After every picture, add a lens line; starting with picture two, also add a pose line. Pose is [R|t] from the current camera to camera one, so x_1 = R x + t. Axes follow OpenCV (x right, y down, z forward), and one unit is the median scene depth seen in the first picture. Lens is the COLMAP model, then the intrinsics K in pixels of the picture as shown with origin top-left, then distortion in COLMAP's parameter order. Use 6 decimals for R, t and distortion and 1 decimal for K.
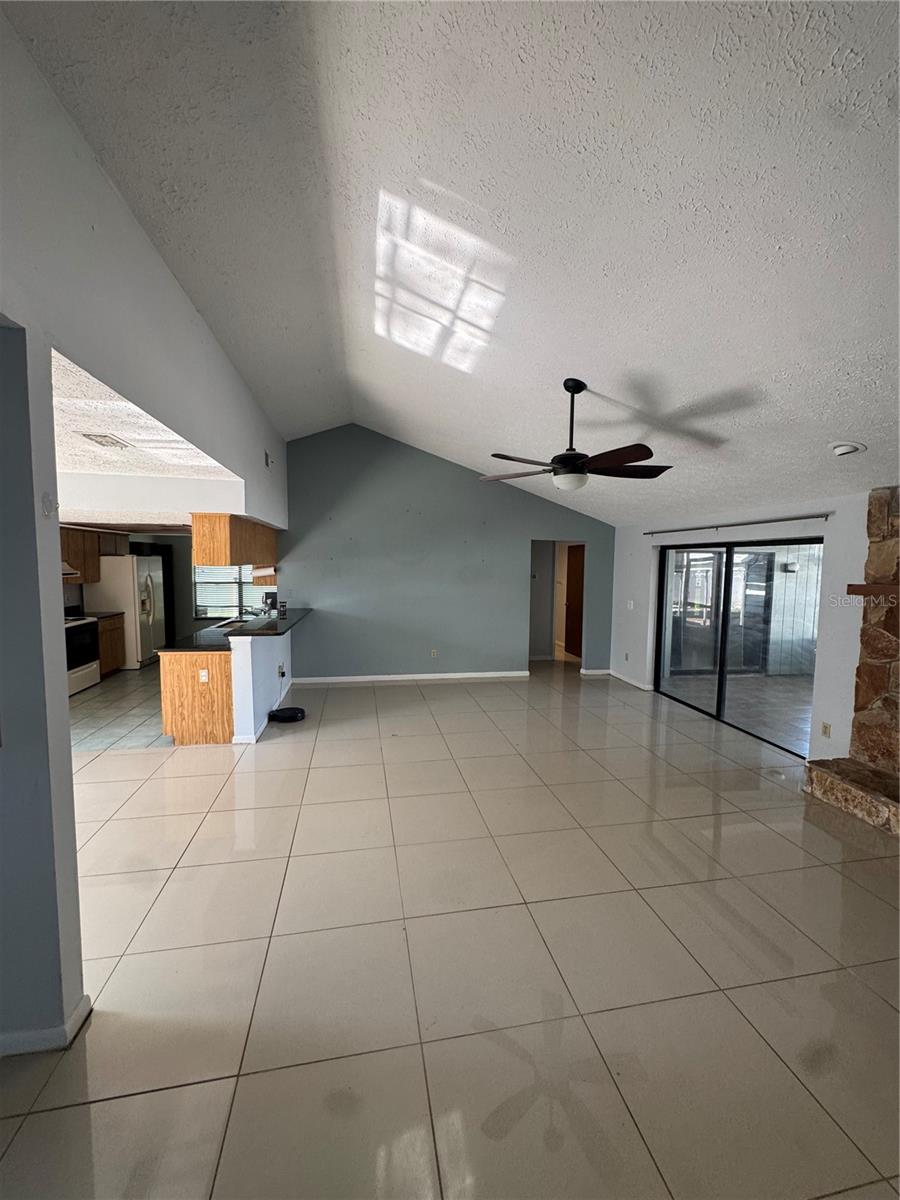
lens RADIAL K [[478.7, 0, 448.5], [0, 478.7, 597.9], [0, 0, 1]] dist [-0.002307, 0.000442]
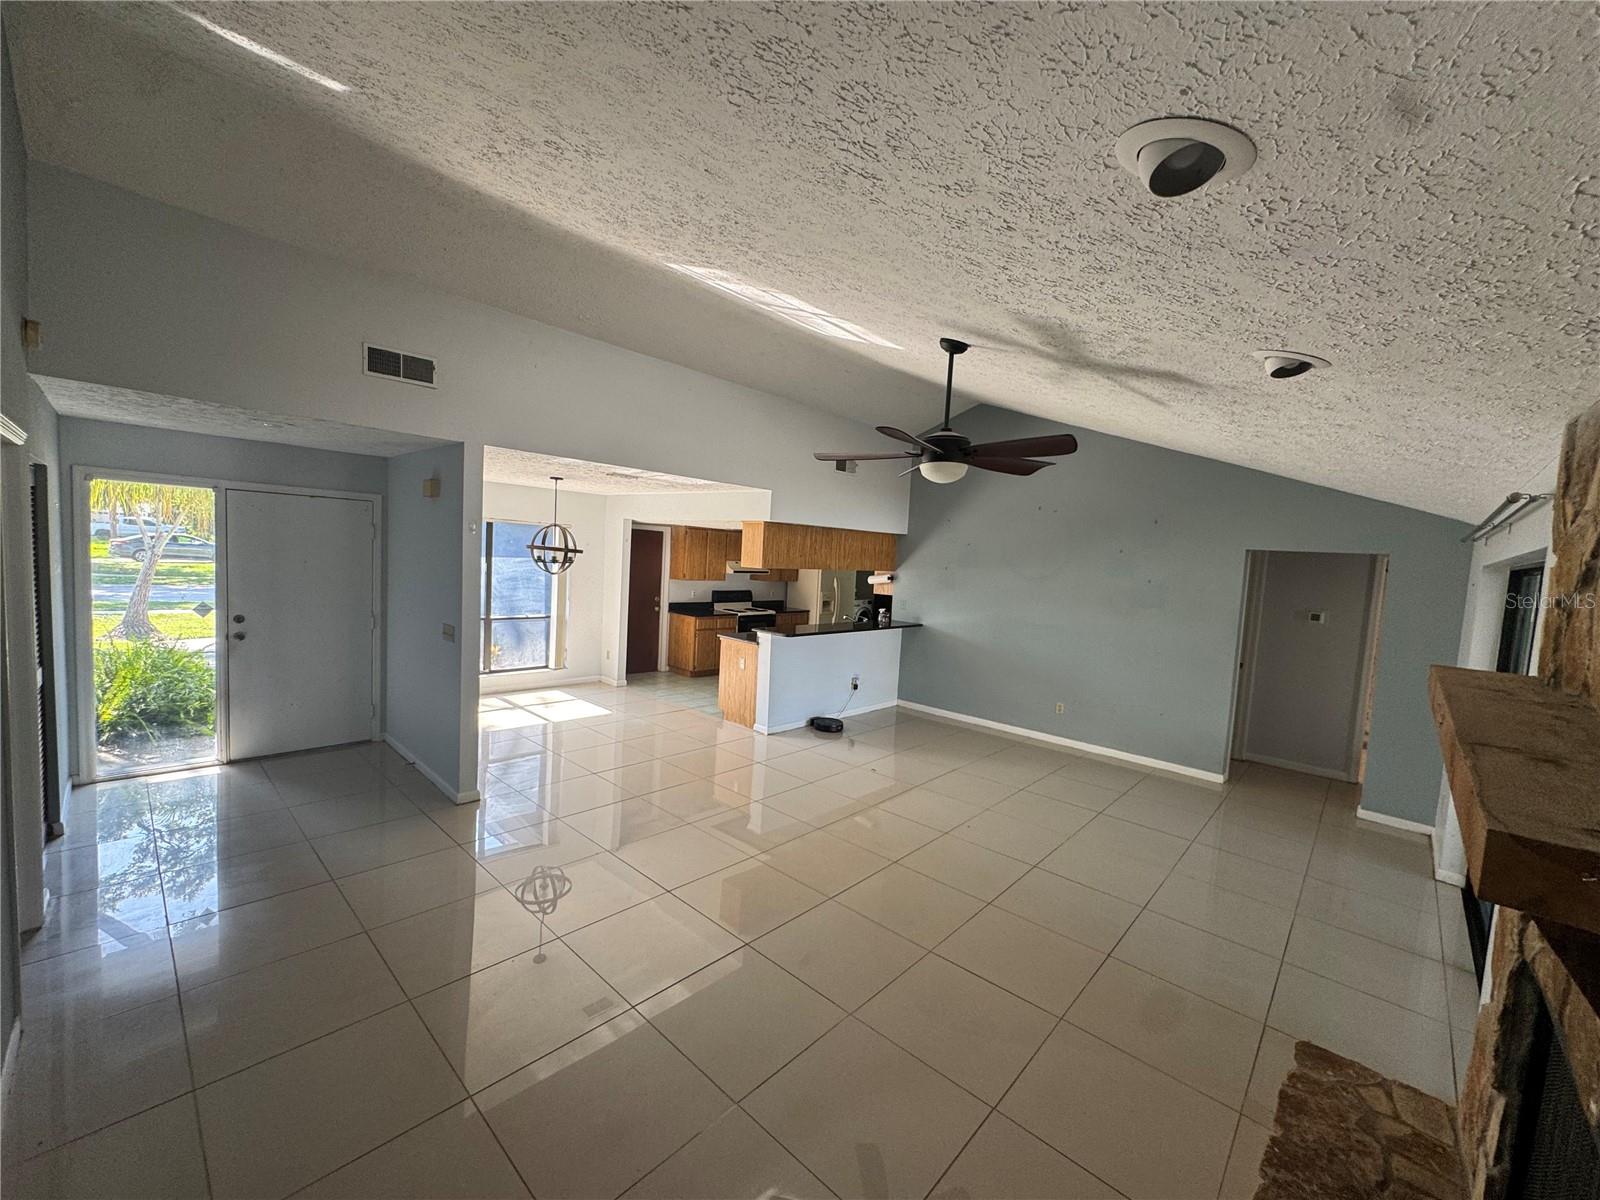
lens RADIAL K [[638.2, 0, 793.2], [0, 638.2, 599.5], [0, 0, 1]] dist [-0.002307, 0.000442]
pose [[0.590275, 0.077618, -0.803462, 0.752044], [-0.106053, 0.994195, 0.018130, -0.027674], [0.800205, 0.074508, 0.595080, 0.182942]]
